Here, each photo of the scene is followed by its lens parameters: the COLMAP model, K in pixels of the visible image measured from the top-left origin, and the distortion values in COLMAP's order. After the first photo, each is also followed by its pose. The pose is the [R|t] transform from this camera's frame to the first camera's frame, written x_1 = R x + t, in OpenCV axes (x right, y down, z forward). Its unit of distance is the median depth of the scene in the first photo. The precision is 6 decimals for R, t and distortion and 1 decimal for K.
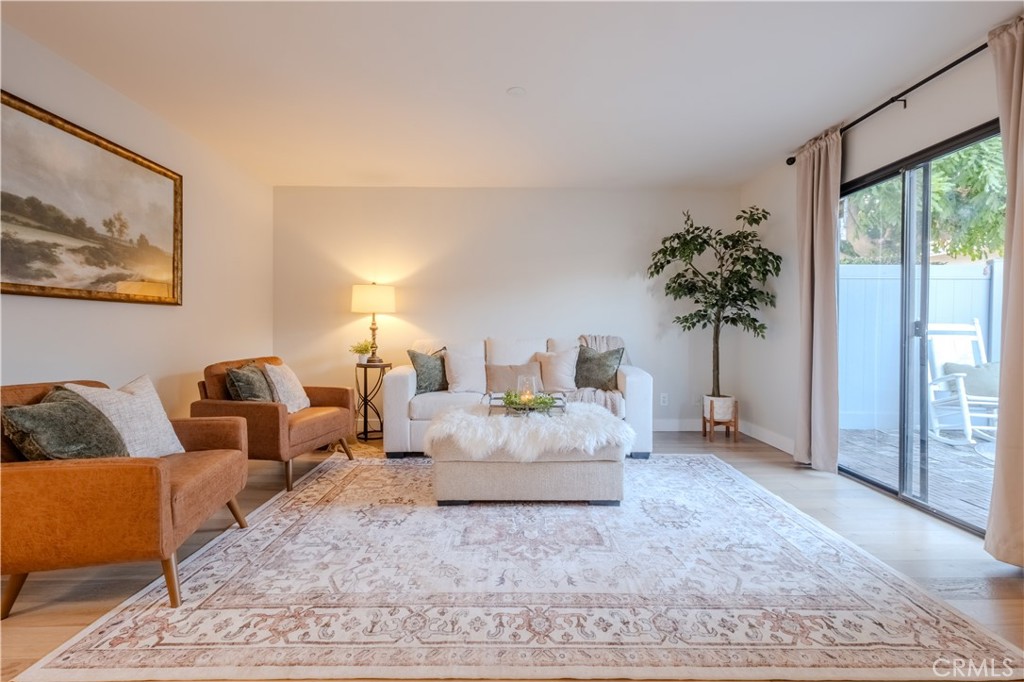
lens RADIAL K [[459.7, 0, 512.8], [0, 459.7, 336.2], [0, 0, 1]] dist [-0.003199, -0.000967]
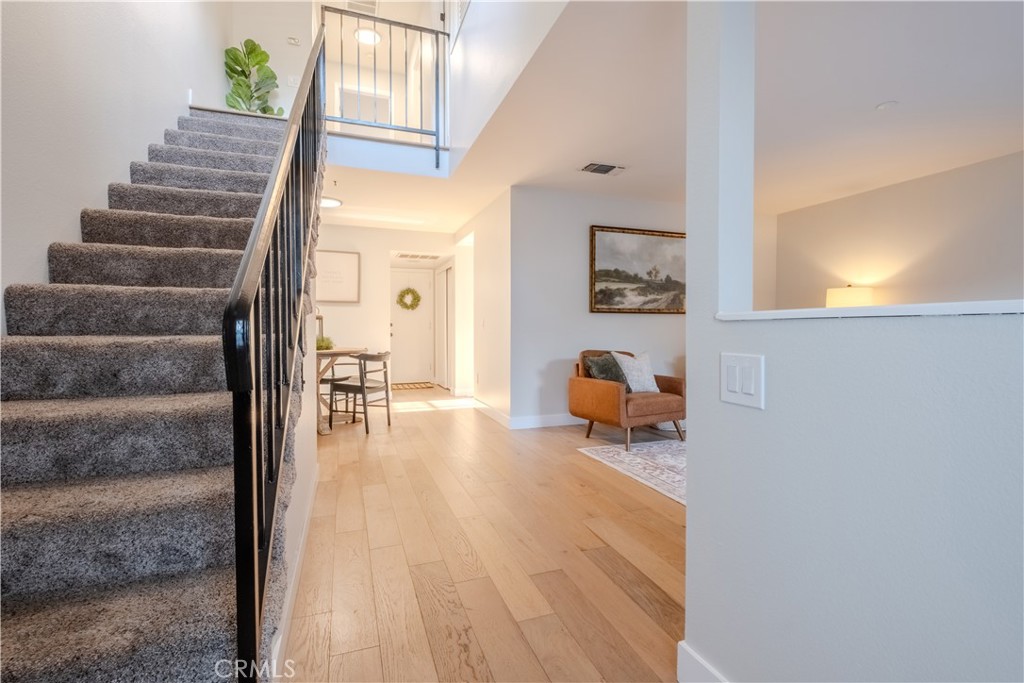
lens RADIAL K [[465.8, 0, 512.0], [0, 465.8, 341.5], [0, 0, 1]] dist [-0.000100, -0.000015]
pose [[0.328868, 0.025615, -0.944028, 0.885944], [-0.014856, 0.999649, 0.021948, 0.007520], [0.944259, 0.006807, 0.329133, -0.208911]]
